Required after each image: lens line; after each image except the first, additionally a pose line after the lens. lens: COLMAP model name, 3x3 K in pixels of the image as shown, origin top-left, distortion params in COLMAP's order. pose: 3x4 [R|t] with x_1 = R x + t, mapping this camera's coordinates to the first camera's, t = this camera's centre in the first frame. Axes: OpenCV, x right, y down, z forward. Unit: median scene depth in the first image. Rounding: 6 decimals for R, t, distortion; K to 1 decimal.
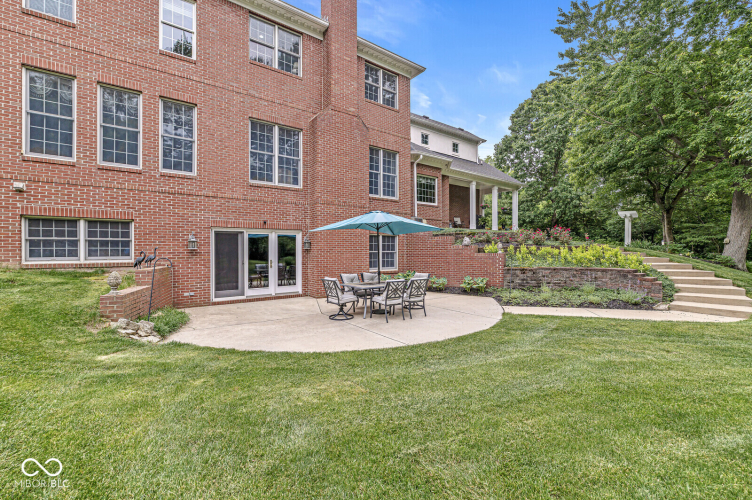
lens RADIAL K [[321.3, 0, 376.3], [0, 321.3, 250.6], [0, 0, 1]] dist [-0.001783, -0.000297]
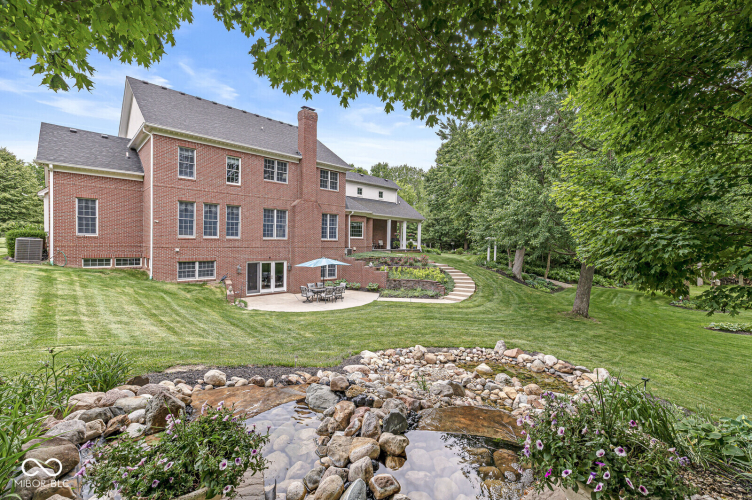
lens RADIAL K [[321.3, 0, 378.3], [0, 321.3, 249.7], [0, 0, 1]] dist [-0.001783, -0.000297]
pose [[0.990788, 0.018316, 0.134178, 0.068930], [-0.022059, 0.999406, 0.026465, -0.204017], [-0.133613, -0.029181, 0.990604, -1.130665]]
